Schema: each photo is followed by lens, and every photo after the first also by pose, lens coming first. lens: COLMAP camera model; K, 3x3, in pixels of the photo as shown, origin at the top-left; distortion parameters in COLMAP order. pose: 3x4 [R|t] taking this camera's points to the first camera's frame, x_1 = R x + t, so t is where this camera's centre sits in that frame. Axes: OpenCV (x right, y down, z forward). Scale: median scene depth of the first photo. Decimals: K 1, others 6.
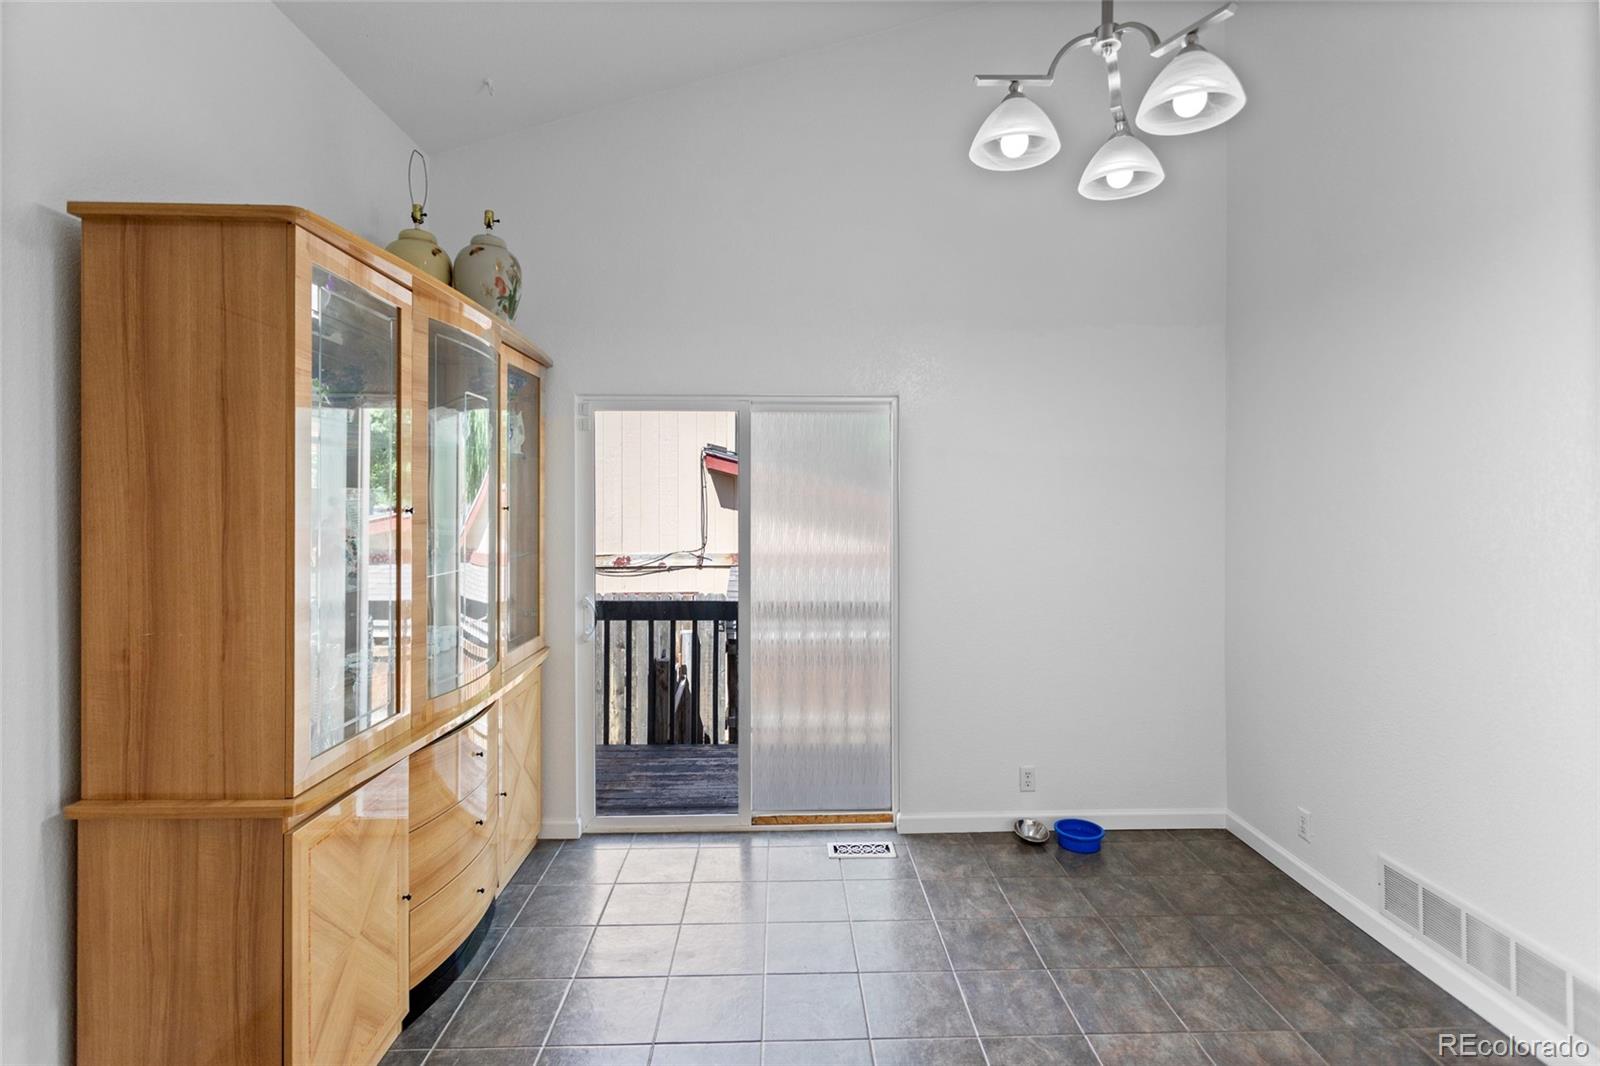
lens RADIAL K [[764.8, 0, 799.2], [0, 764.8, 502.2], [0, 0, 1]] dist [0.000653, 0.001273]
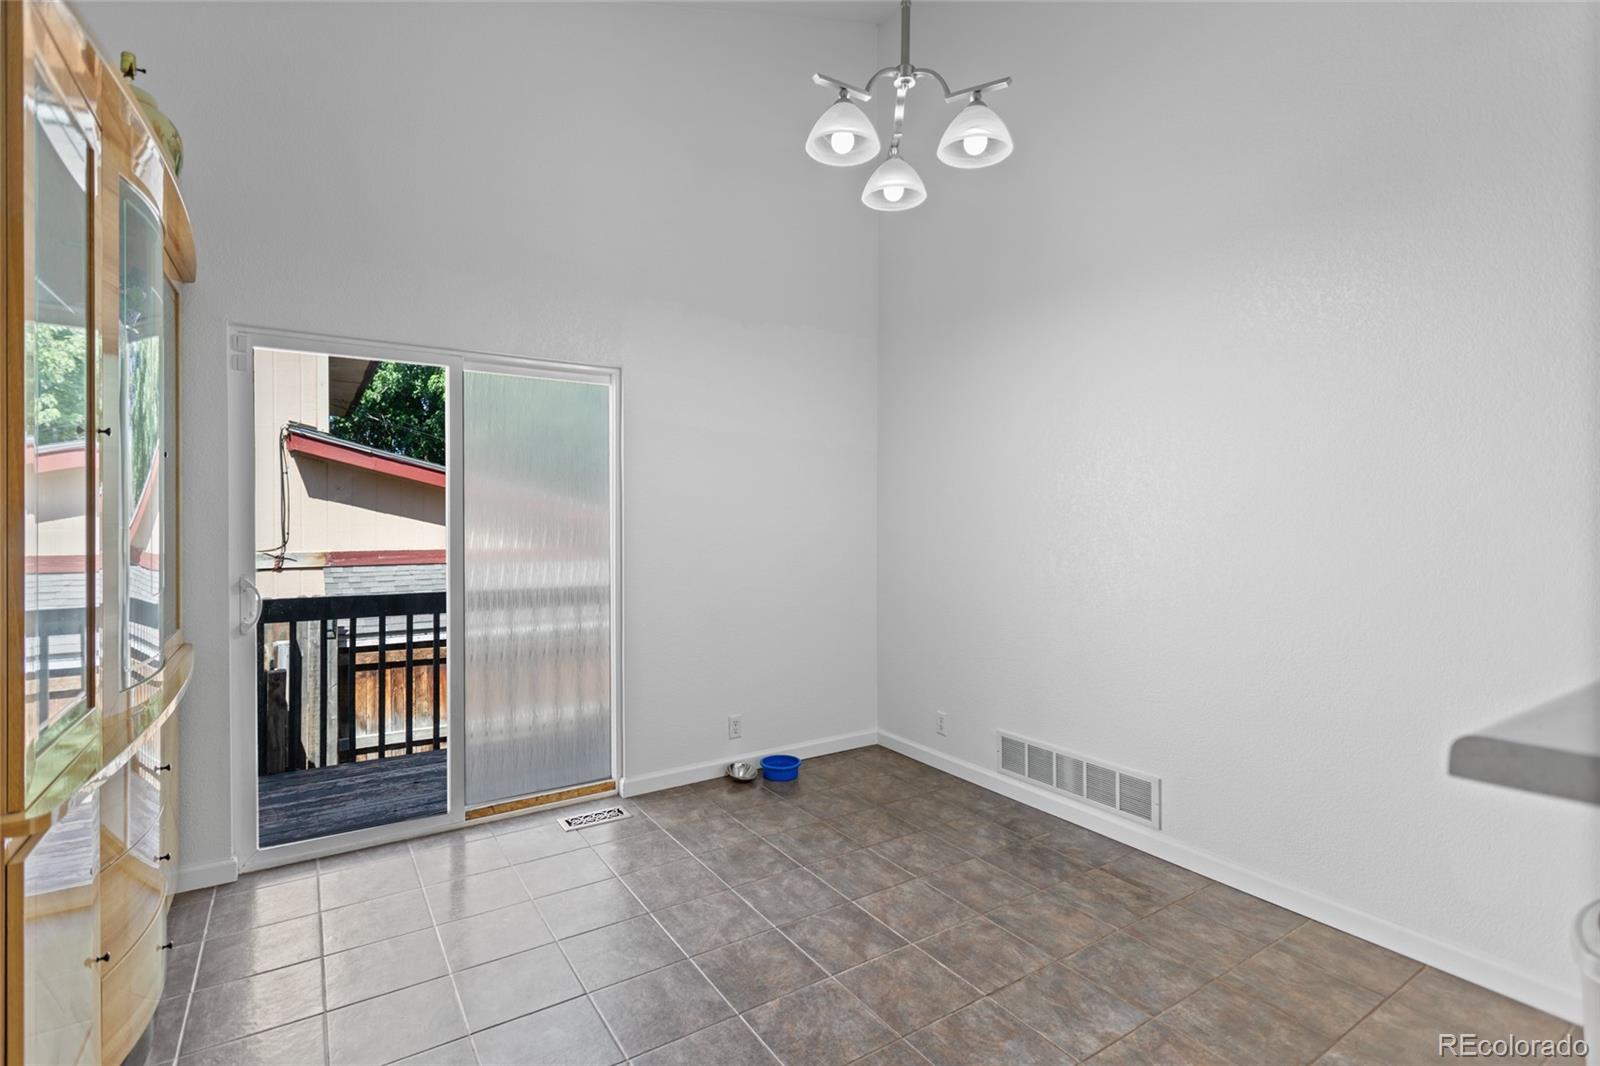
lens RADIAL K [[760.1, 0, 799.0], [0, 760.1, 518.4], [0, 0, 1]] dist [0.000509, 0.000888]
pose [[0.849909, 0.000748, 0.526929, -0.210204], [-0.004281, 0.999976, 0.005487, 0.056043], [-0.526913, -0.006919, 0.849891, 0.020499]]
